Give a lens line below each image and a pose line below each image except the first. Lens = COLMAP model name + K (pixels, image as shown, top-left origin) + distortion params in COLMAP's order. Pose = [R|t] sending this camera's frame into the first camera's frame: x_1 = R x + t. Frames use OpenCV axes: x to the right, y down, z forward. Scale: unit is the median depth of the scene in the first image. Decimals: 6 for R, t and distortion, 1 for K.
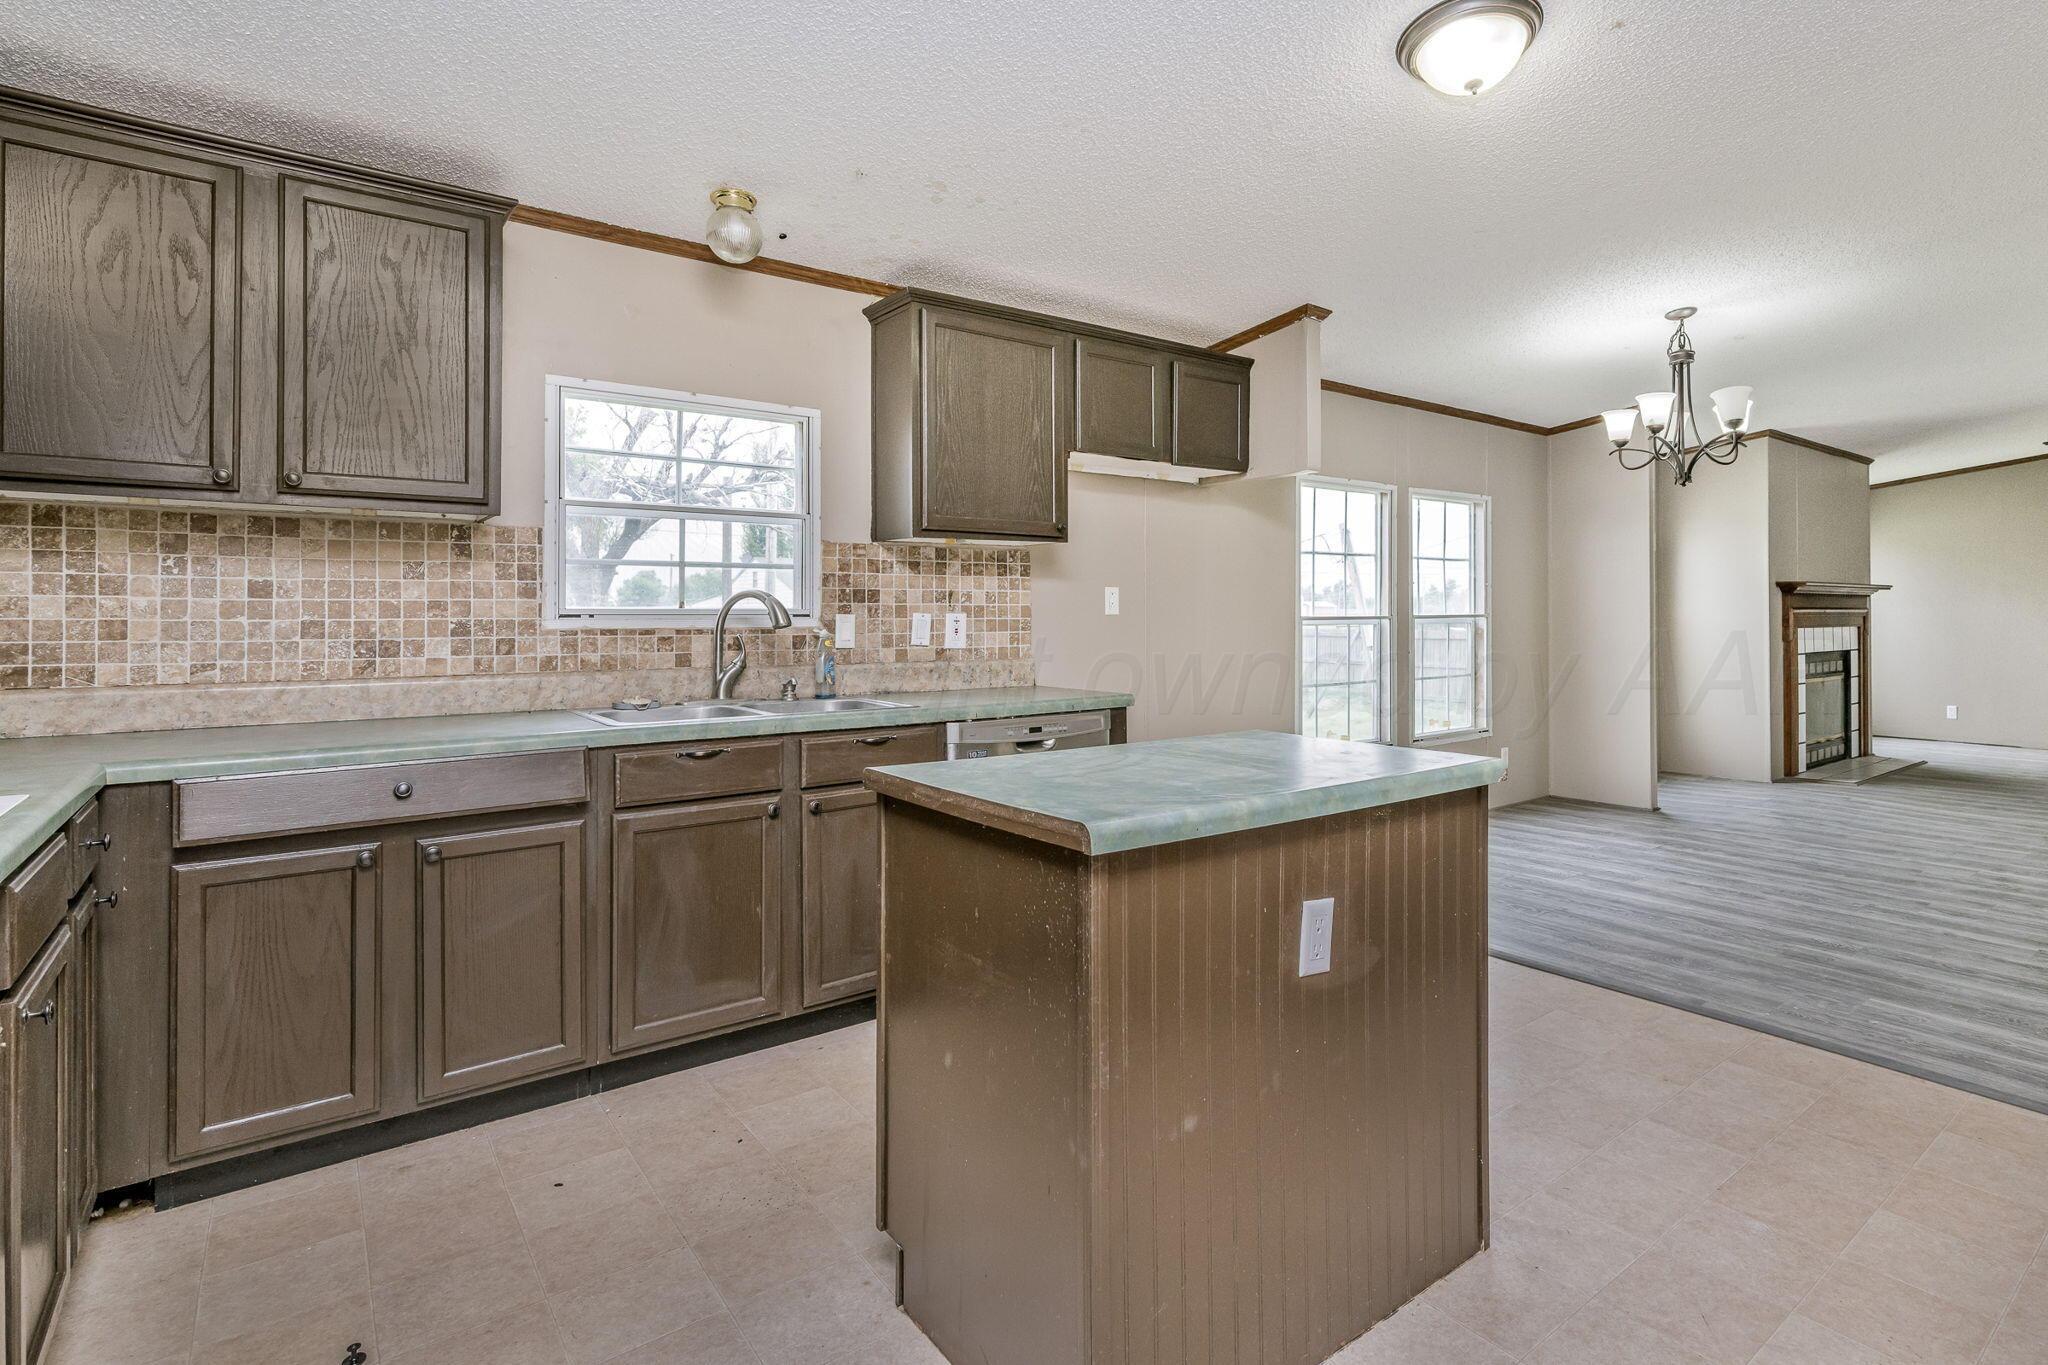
lens RADIAL K [[1035.4, 0, 1138.1], [0, 1035.4, 606.9], [0, 0, 1]] dist [-0.003474, -0.000634]
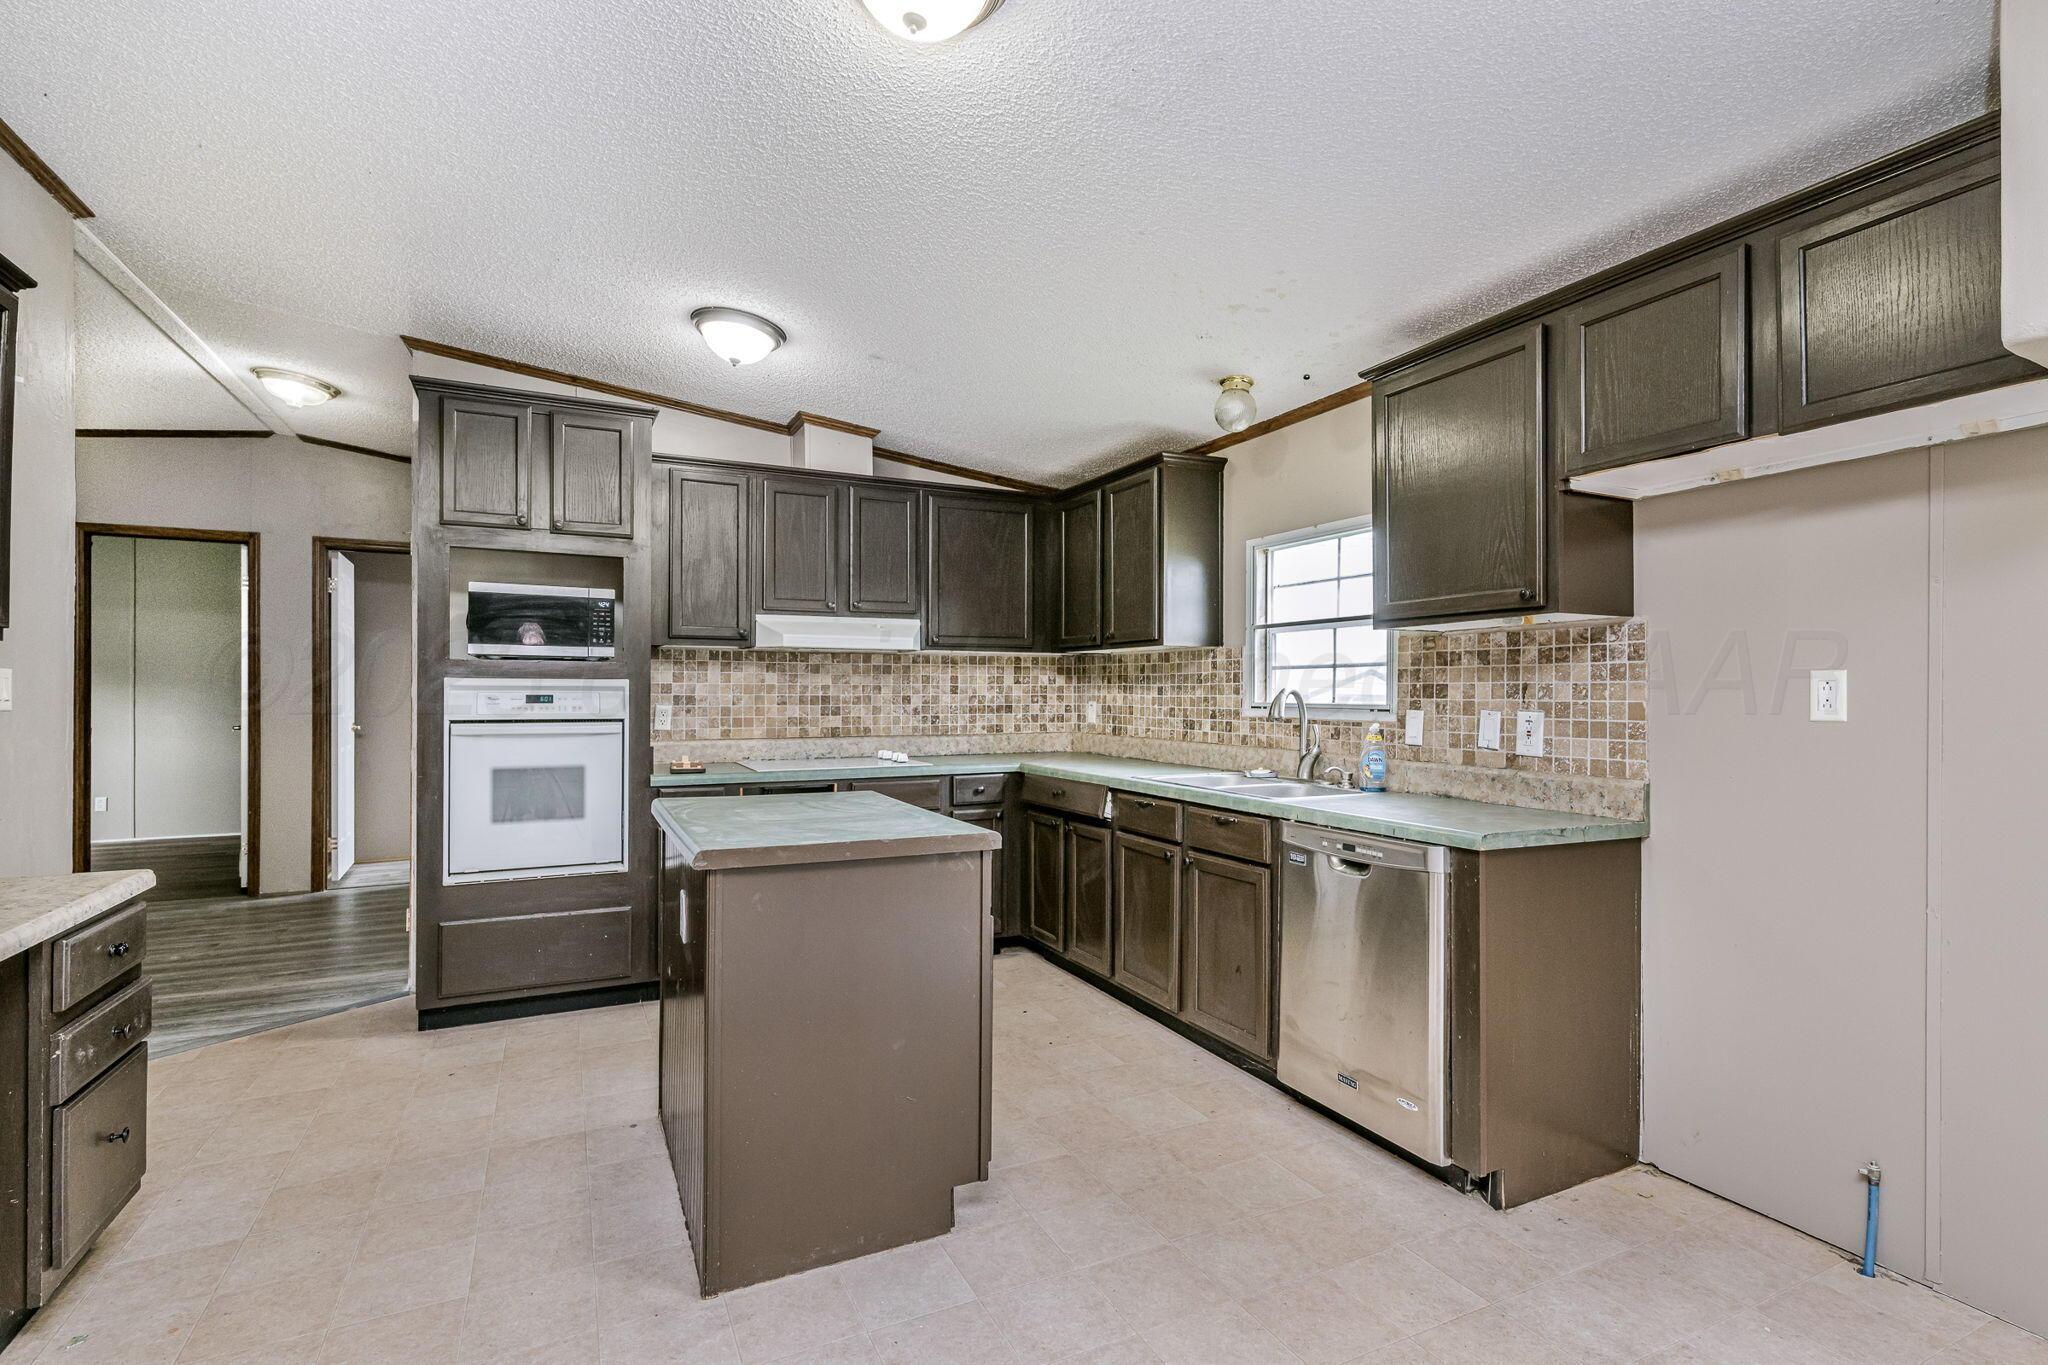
lens RADIAL K [[954.4, 0, 1037.2], [0, 954.4, 690.2], [0, 0, 1]] dist [-0.002456, -0.000065]
pose [[-0.223640, -0.003057, -0.974667, 0.646926], [0.000973, 0.999994, -0.003359, -0.008569], [0.974671, -0.001699, -0.223635, 0.818785]]
